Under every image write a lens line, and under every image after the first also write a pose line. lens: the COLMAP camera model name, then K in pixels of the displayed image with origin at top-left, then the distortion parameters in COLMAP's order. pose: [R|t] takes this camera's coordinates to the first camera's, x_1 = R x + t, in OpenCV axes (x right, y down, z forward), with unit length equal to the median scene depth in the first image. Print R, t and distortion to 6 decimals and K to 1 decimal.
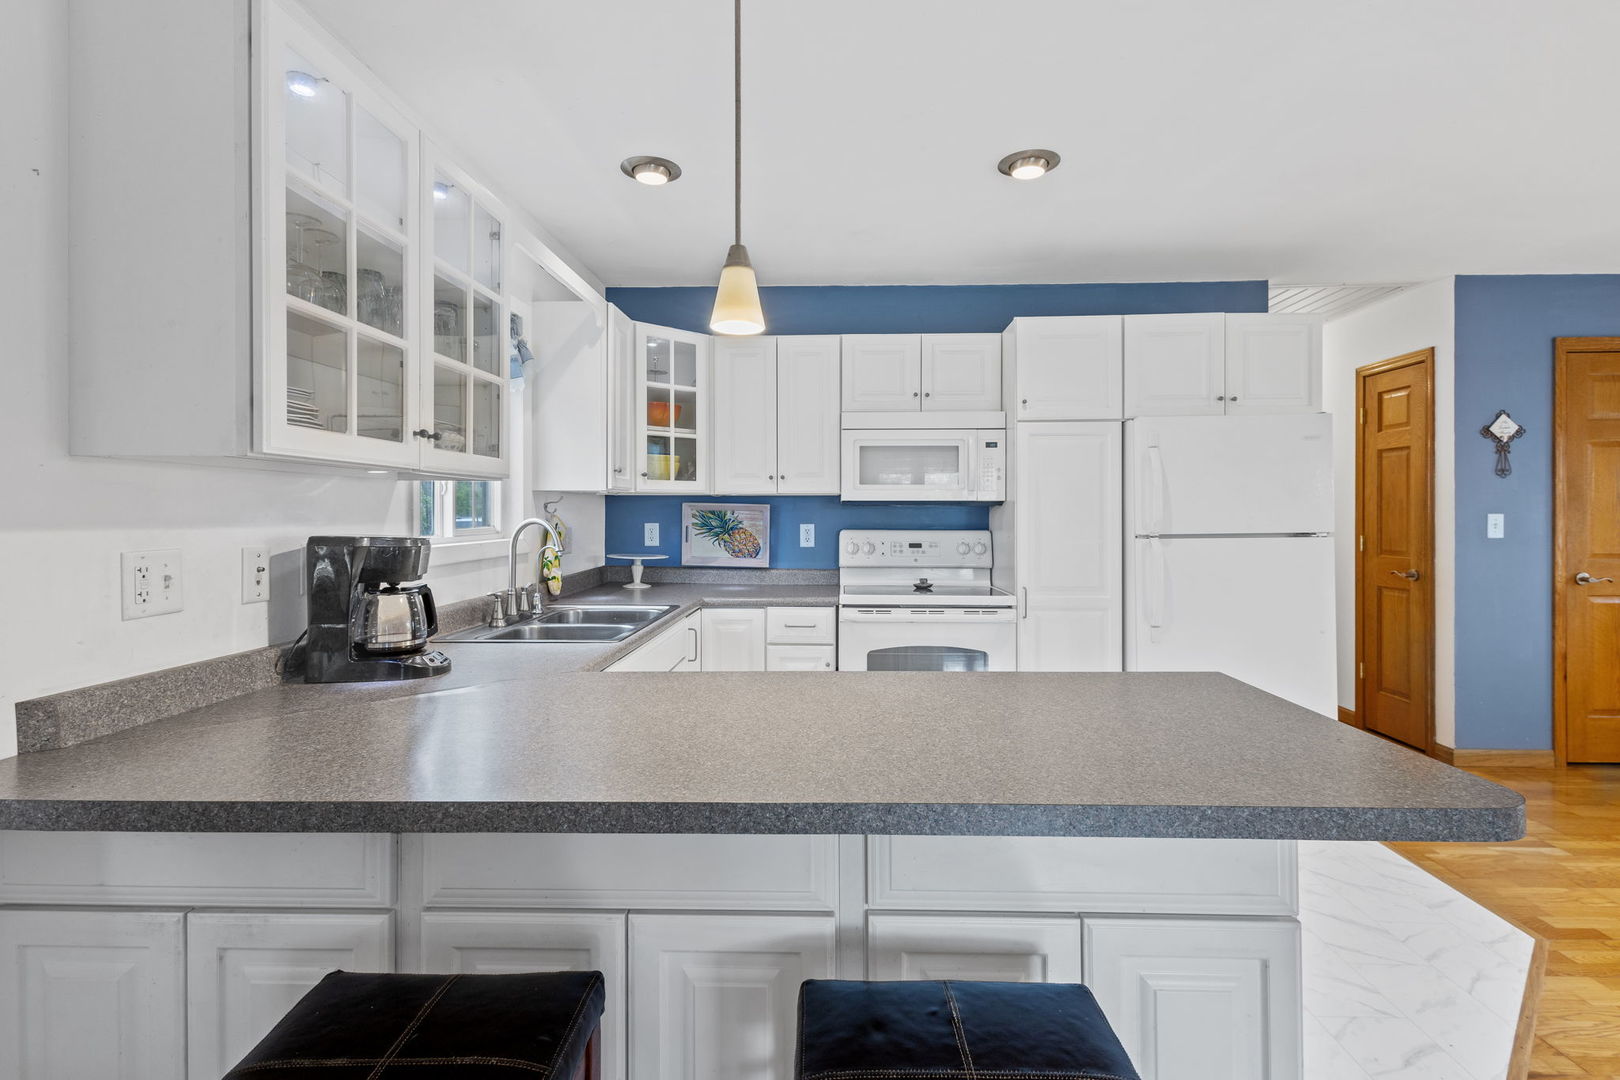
lens RADIAL K [[754.9, 0, 811.7], [0, 754.9, 518.9], [0, 0, 1]] dist [0.007009, 0.000154]
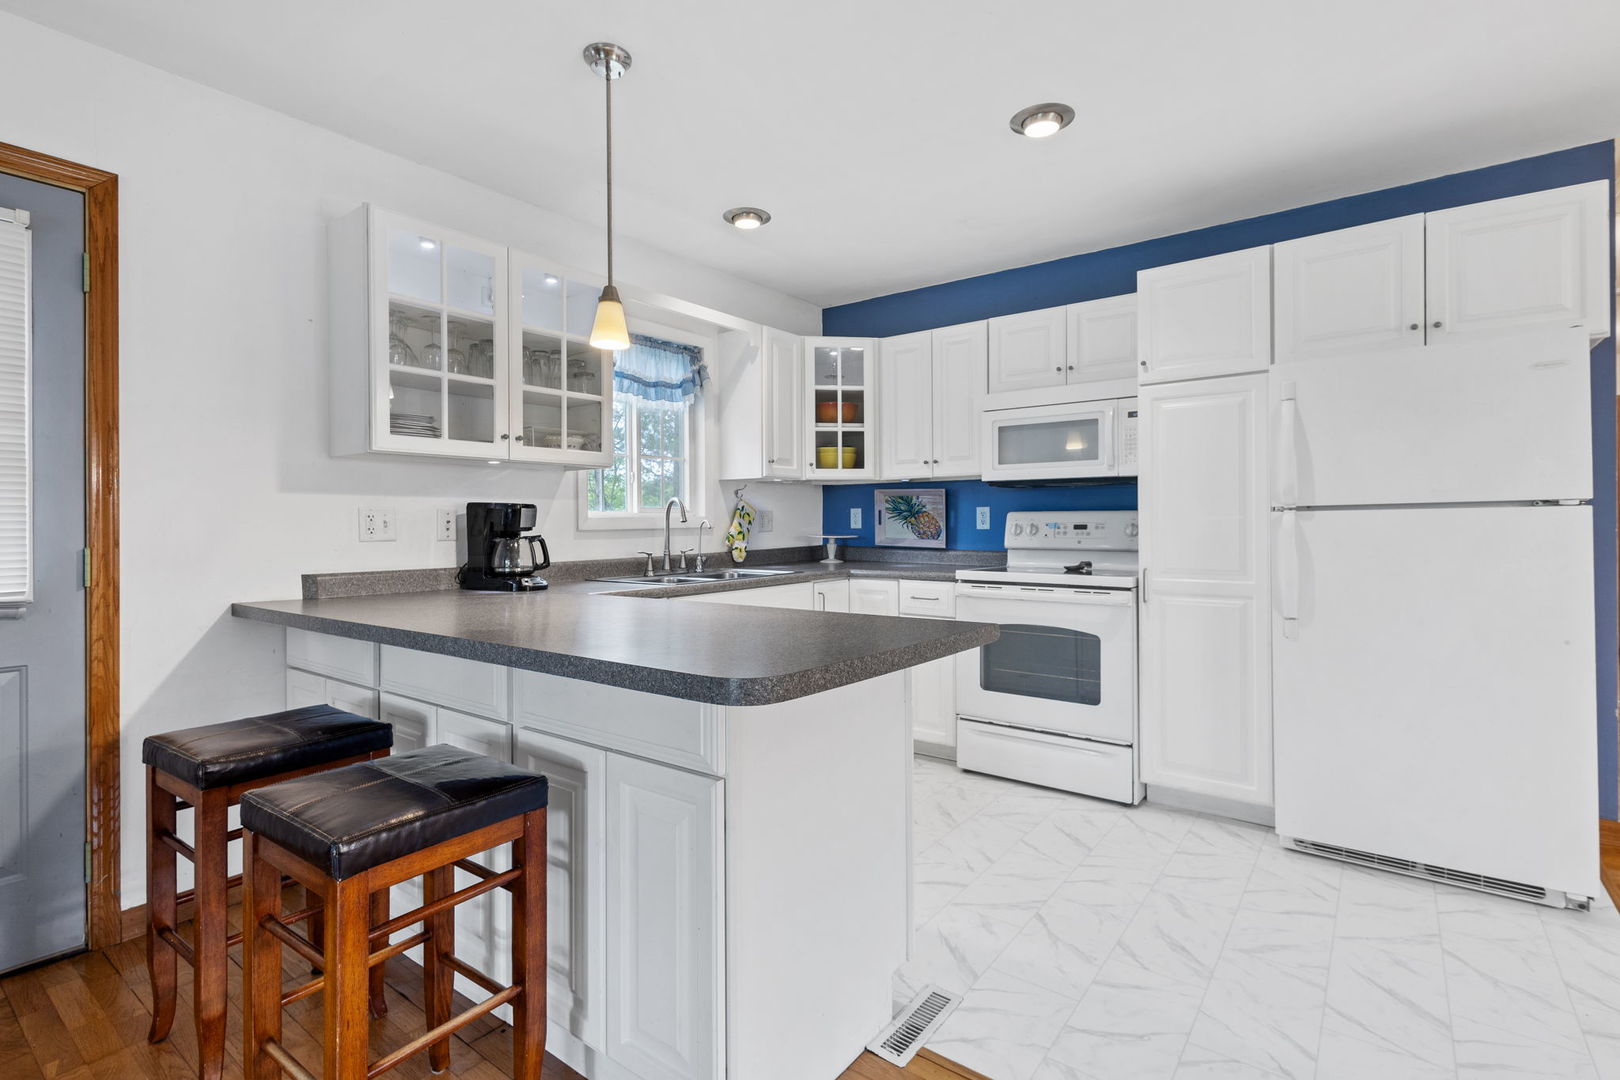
lens RADIAL K [[753.4, 0, 812.9], [0, 753.4, 524.1], [0, 0, 1]] dist [0.007844, -0.000144]
pose [[0.820727, -0.003020, -0.571312, 0.431228], [0.001831, 0.999995, -0.002656, 0.035888], [0.571317, 0.001134, 0.820729, 0.027794]]
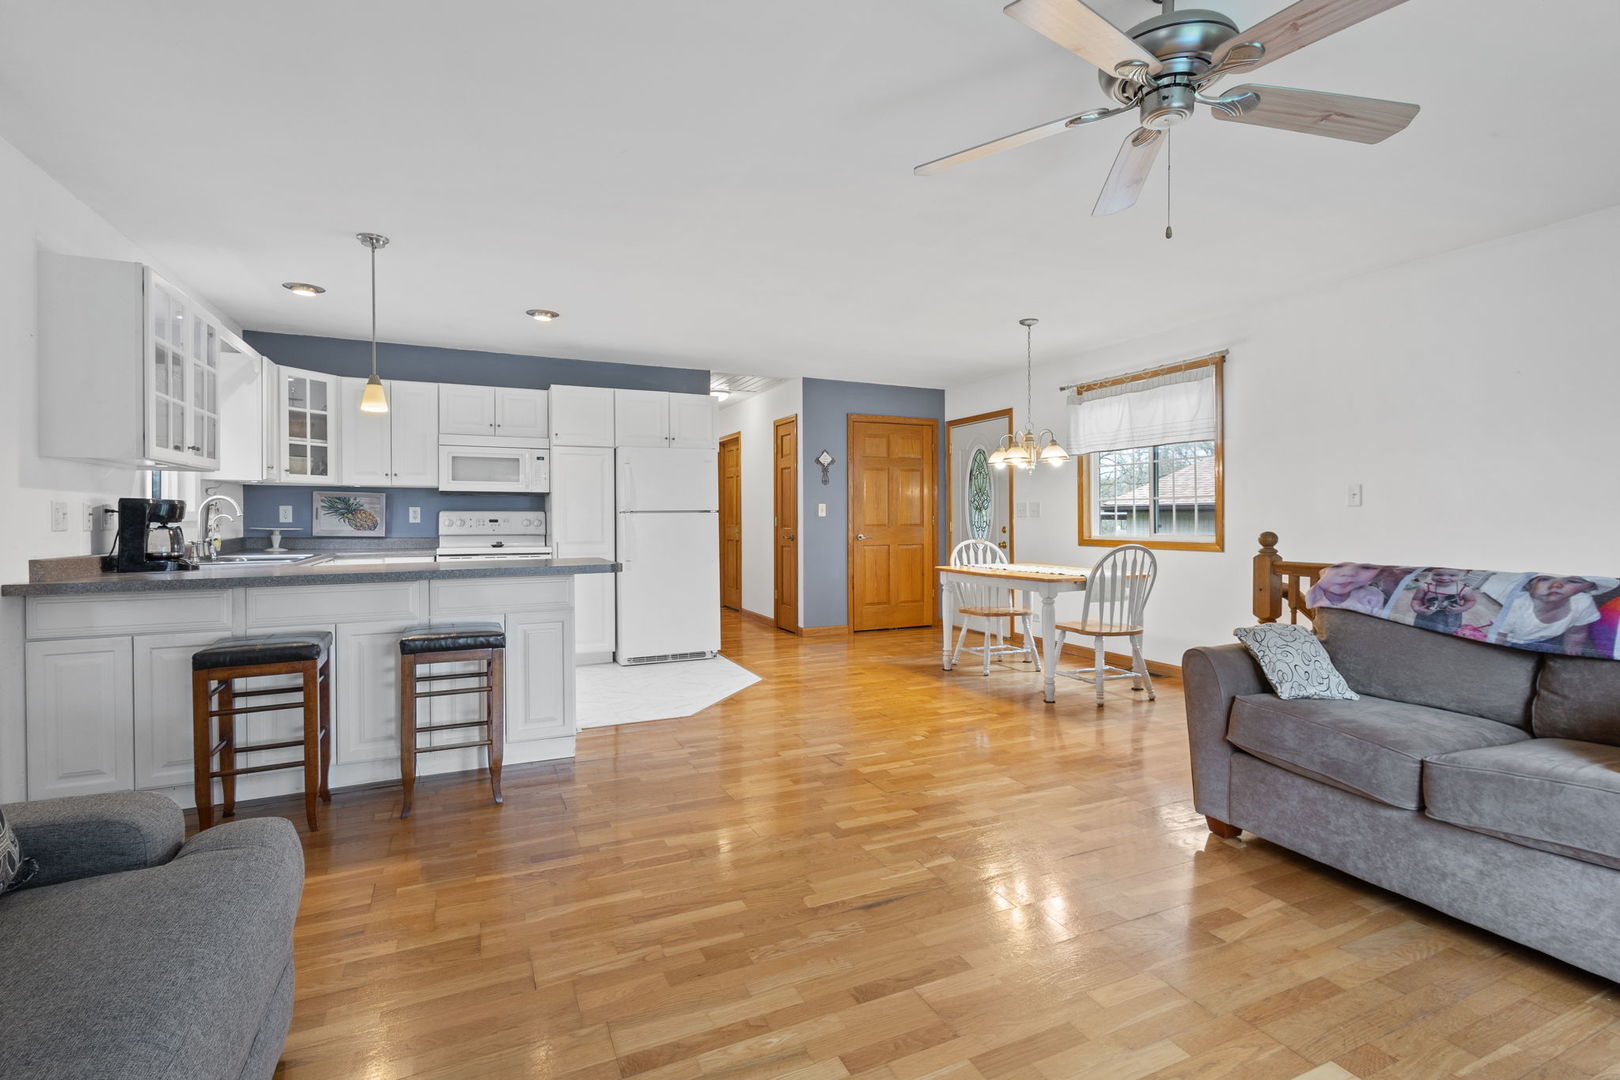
lens RADIAL K [[753.4, 0, 812.9], [0, 753.4, 524.1], [0, 0, 1]] dist [0.007844, -0.000144]
pose [[0.892104, -0.003798, 0.451814, 0.023540], [0.003127, 0.999993, 0.002232, 0.043104], [-0.451819, -0.000579, 0.892109, -0.727864]]
